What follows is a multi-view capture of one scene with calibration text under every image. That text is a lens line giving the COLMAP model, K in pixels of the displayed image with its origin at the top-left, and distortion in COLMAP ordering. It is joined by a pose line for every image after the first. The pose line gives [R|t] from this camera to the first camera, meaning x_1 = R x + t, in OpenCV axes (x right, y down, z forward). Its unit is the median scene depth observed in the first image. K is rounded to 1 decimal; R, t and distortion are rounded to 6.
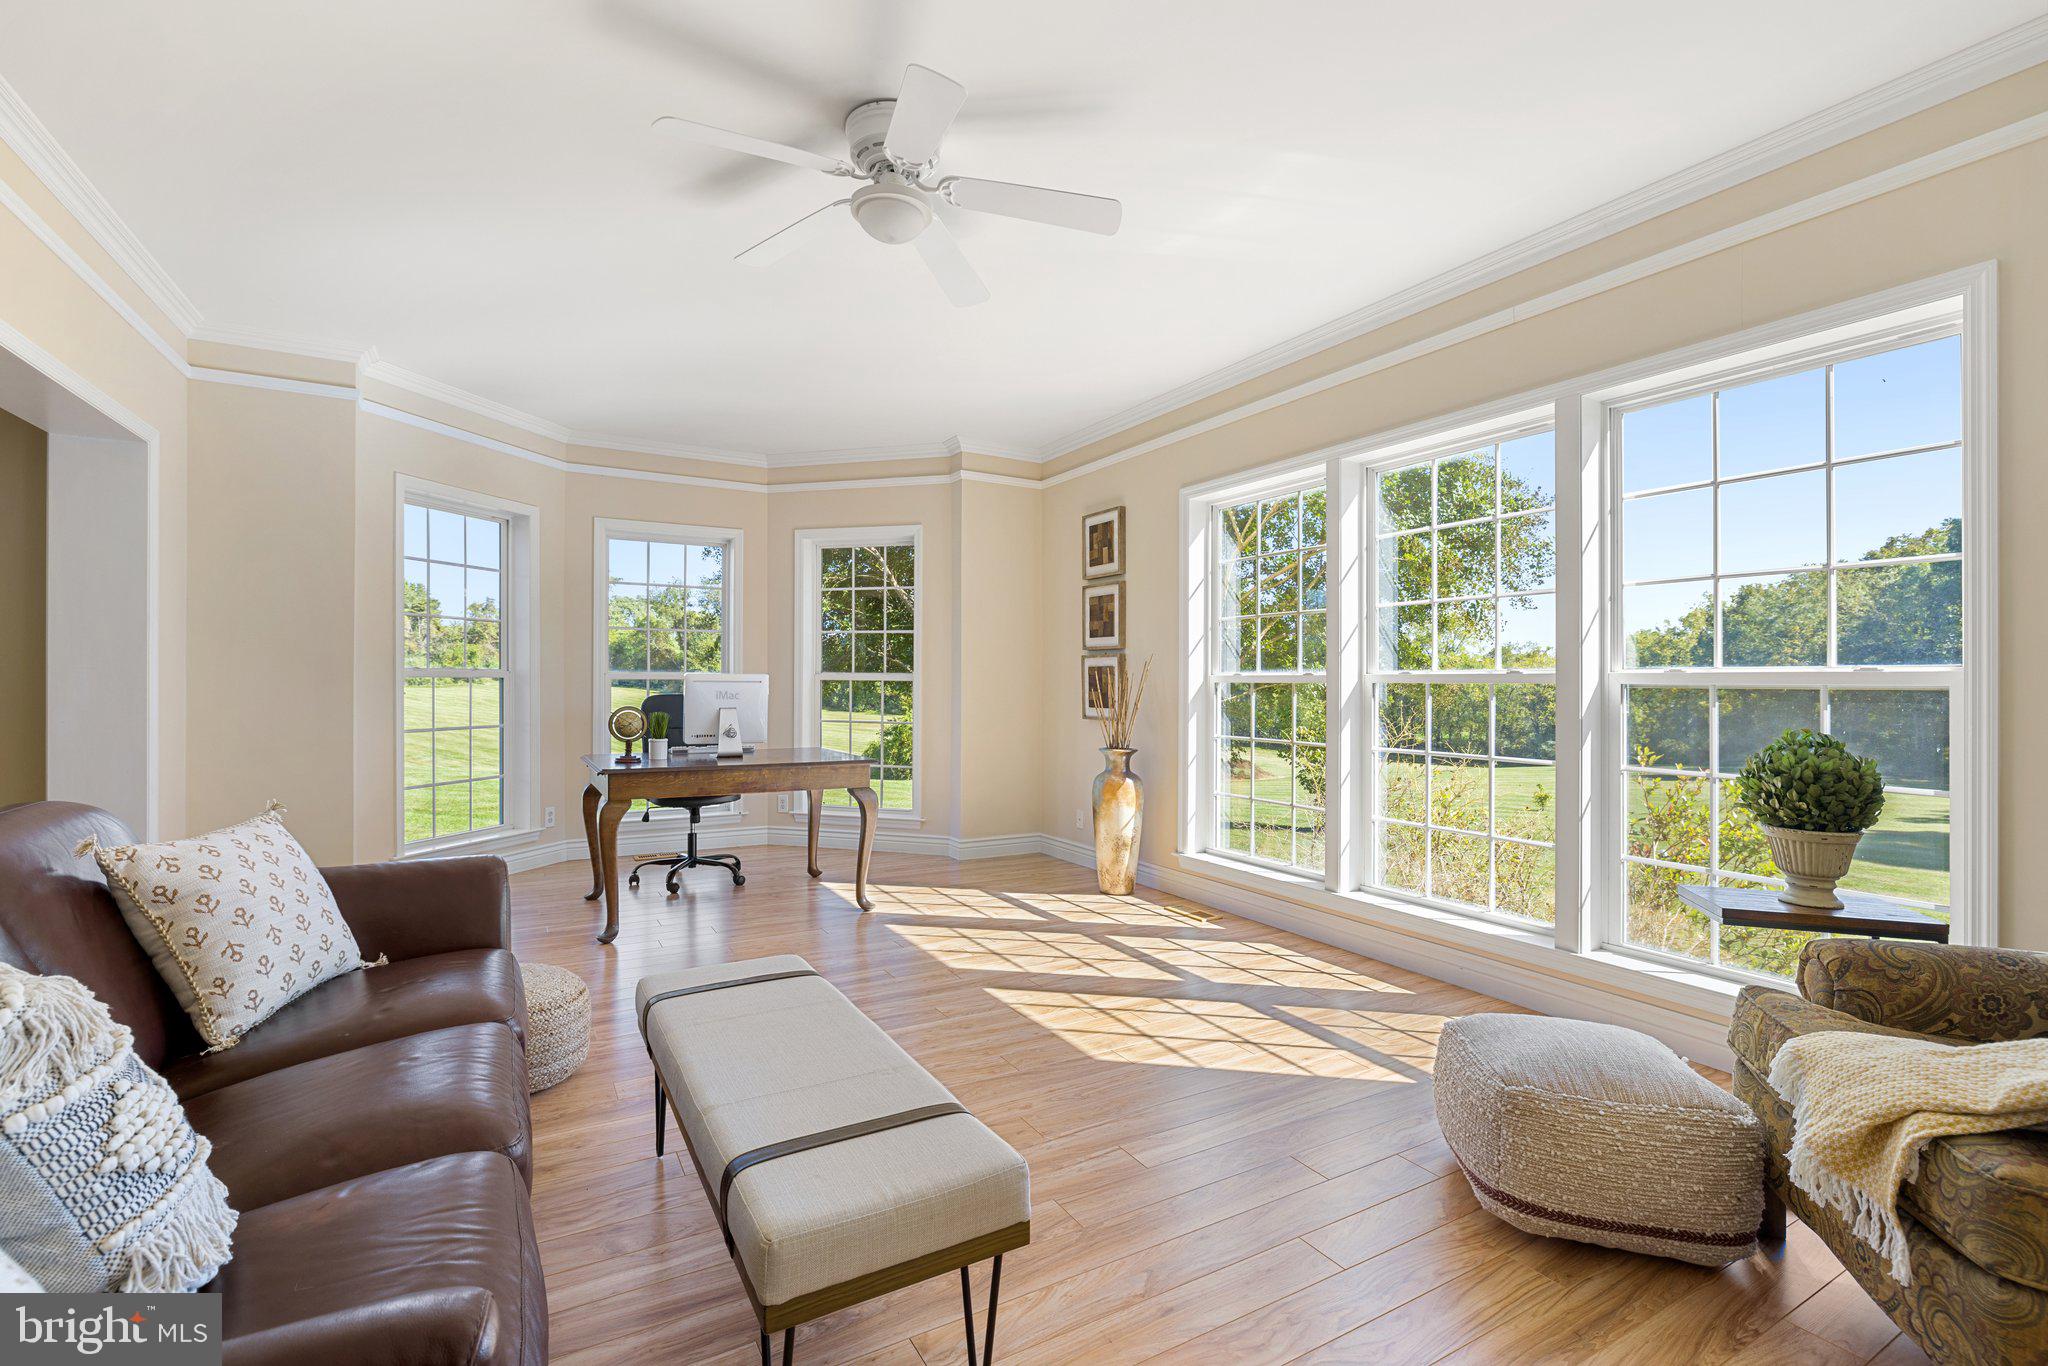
lens RADIAL K [[922.2, 0, 995.3], [0, 922.2, 680.2], [0, 0, 1]] dist [0.001394, 0.000066]
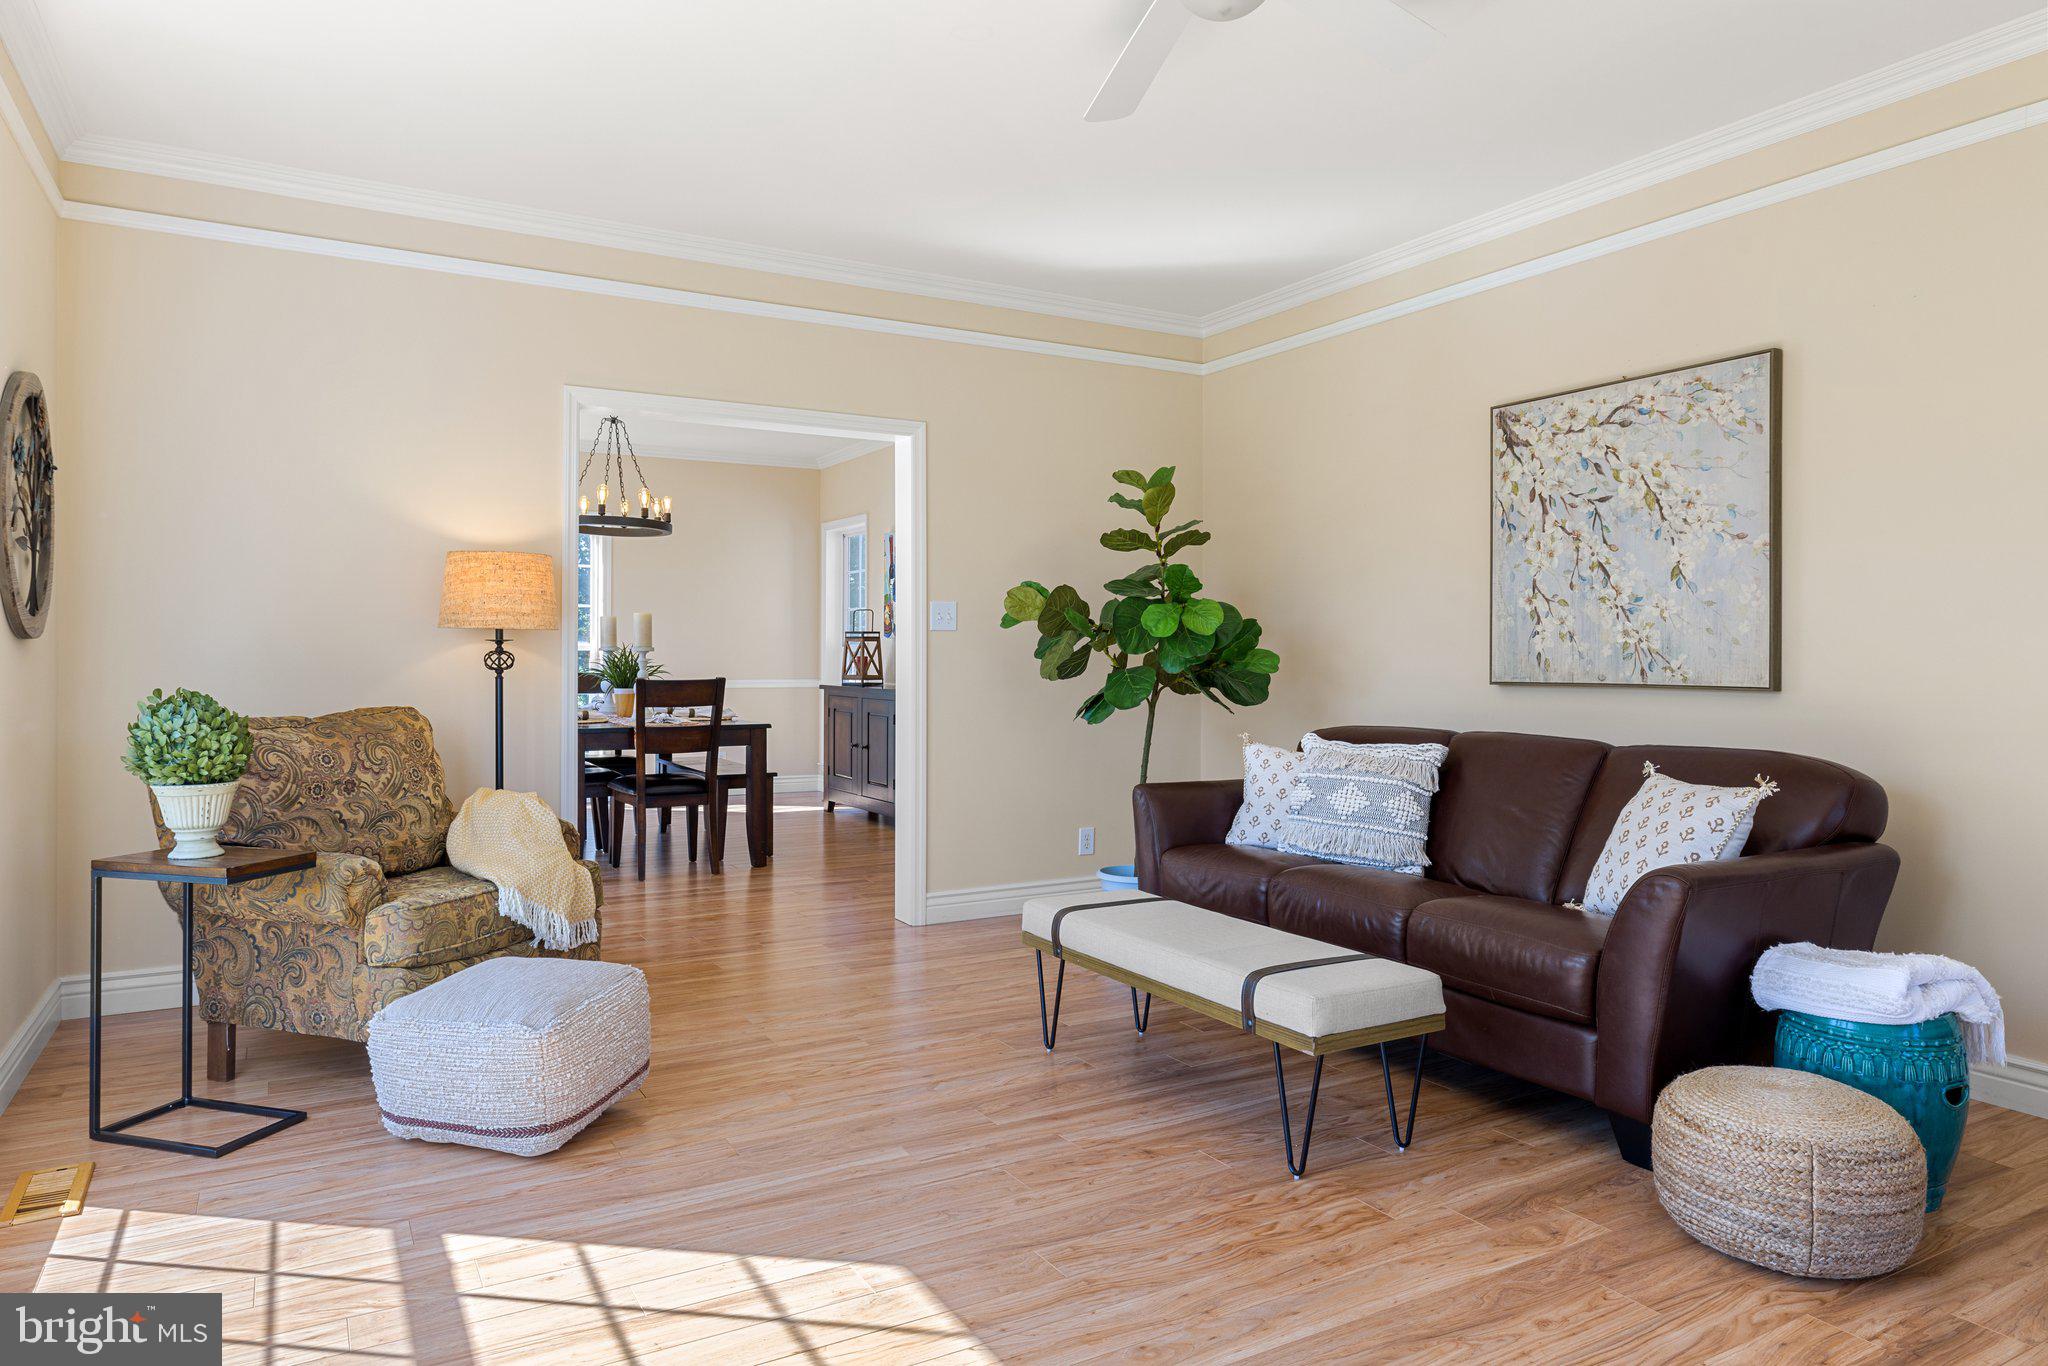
lens RADIAL K [[1249.5, 0, 1014.2], [0, 1249.5, 648.7], [0, 0, 1]] dist [-0.001970, -0.000184]
pose [[-0.999733, -0.012618, -0.019342, 0.041819], [-0.012524, 0.999909, -0.004984, 0.006208], [0.019403, -0.004740, -0.999801, 1.276094]]
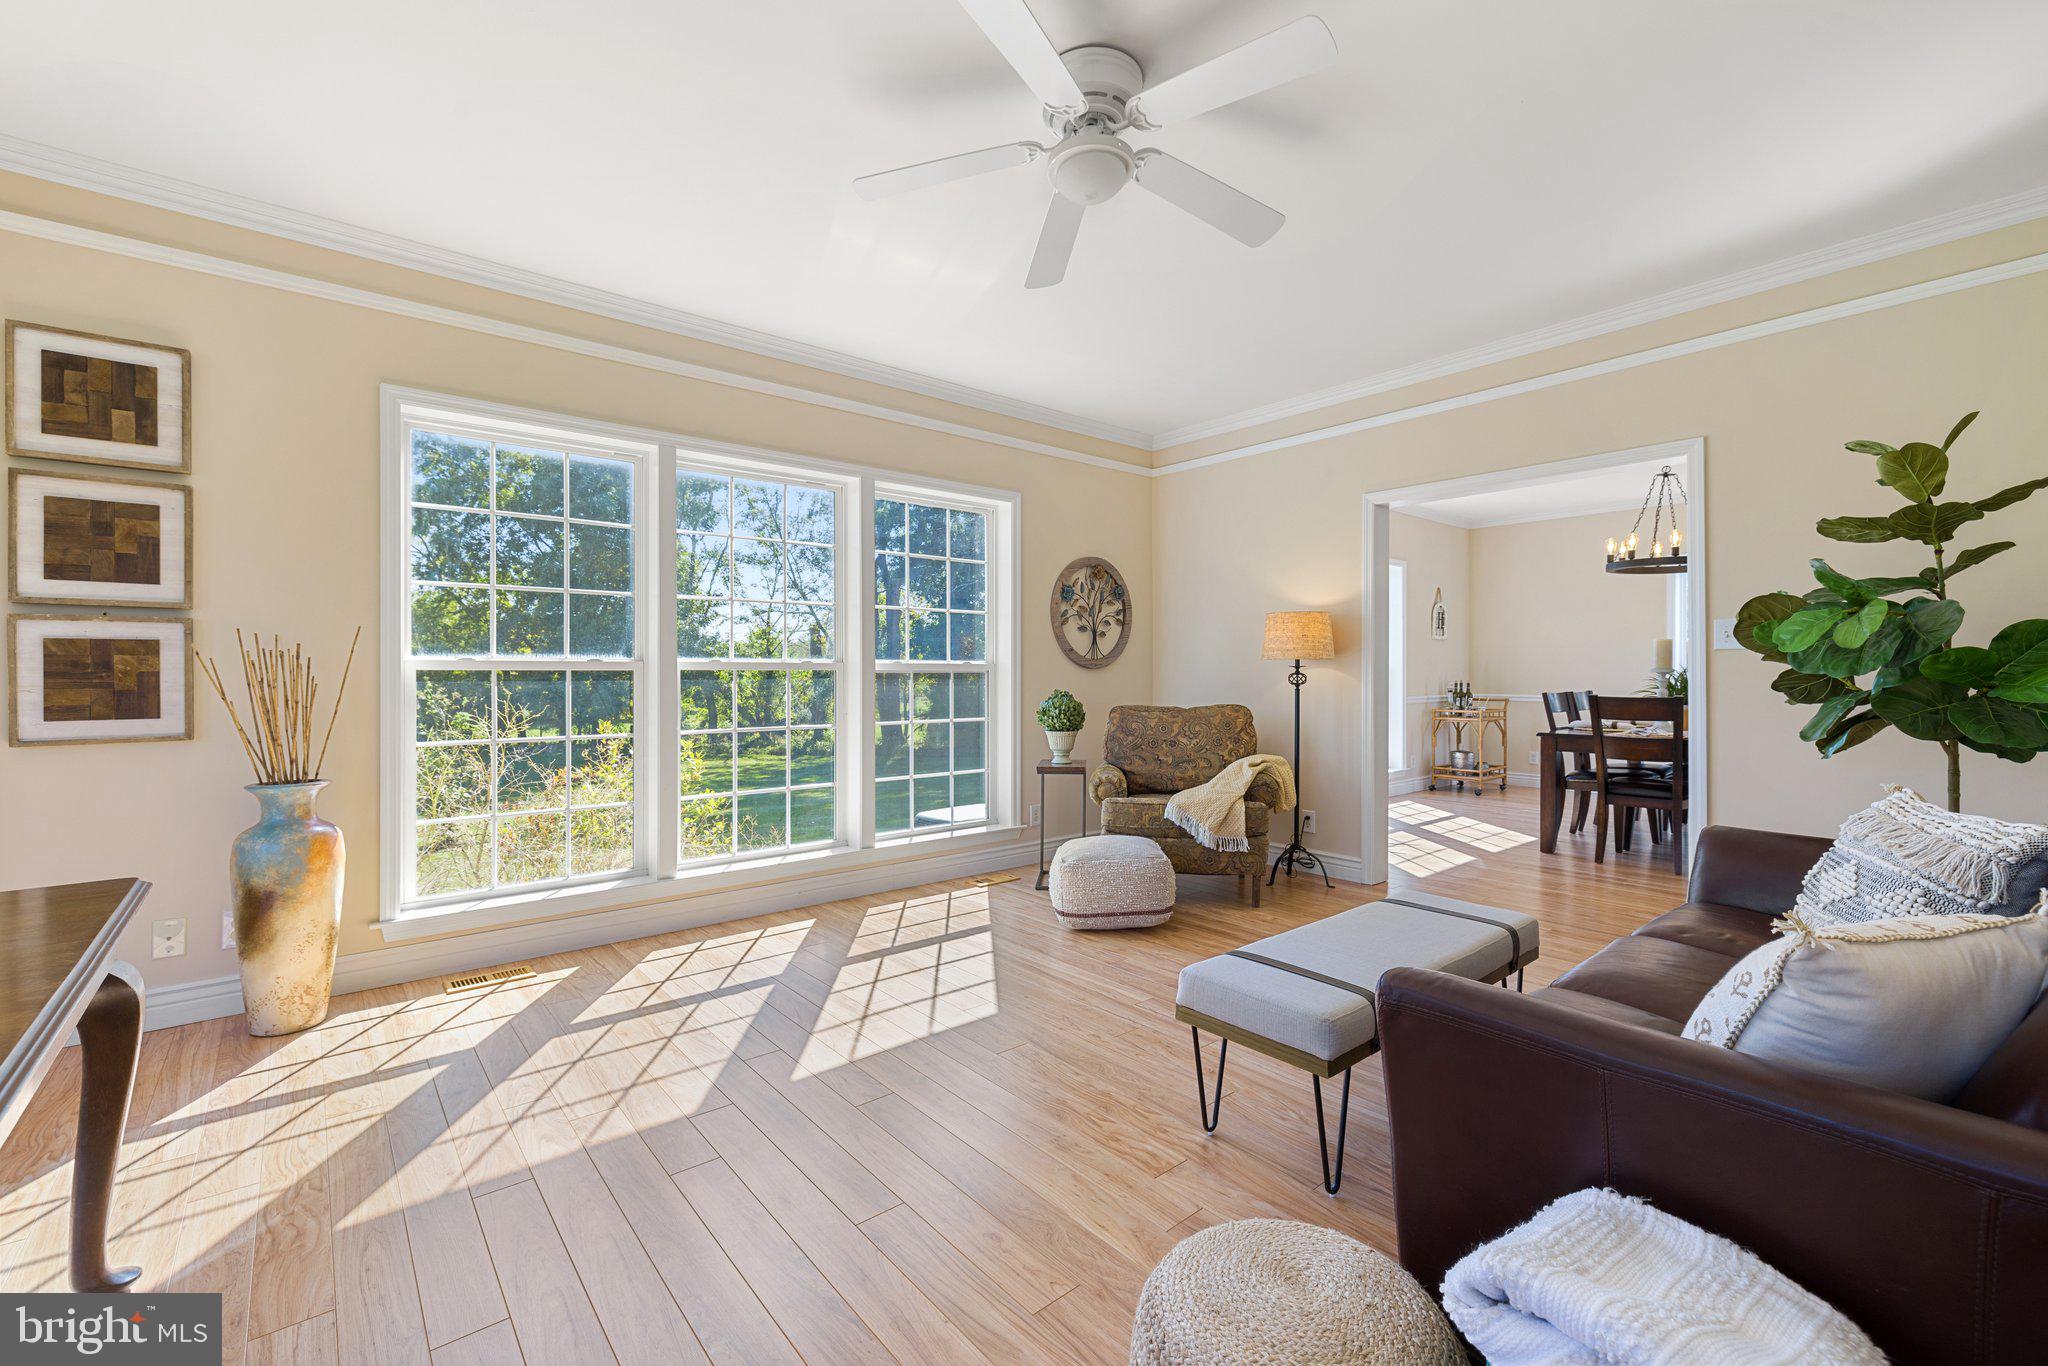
lens RADIAL K [[868.7, 0, 1022.4], [0, 868.7, 668.3], [0, 0, 1]] dist [0.001170, 0.000006]
pose [[-0.200035, -0.005538, 0.979773, -0.634882], [-0.002492, 0.999984, 0.005143, -0.003401], [-0.979786, -0.001413, -0.200046, 0.820668]]
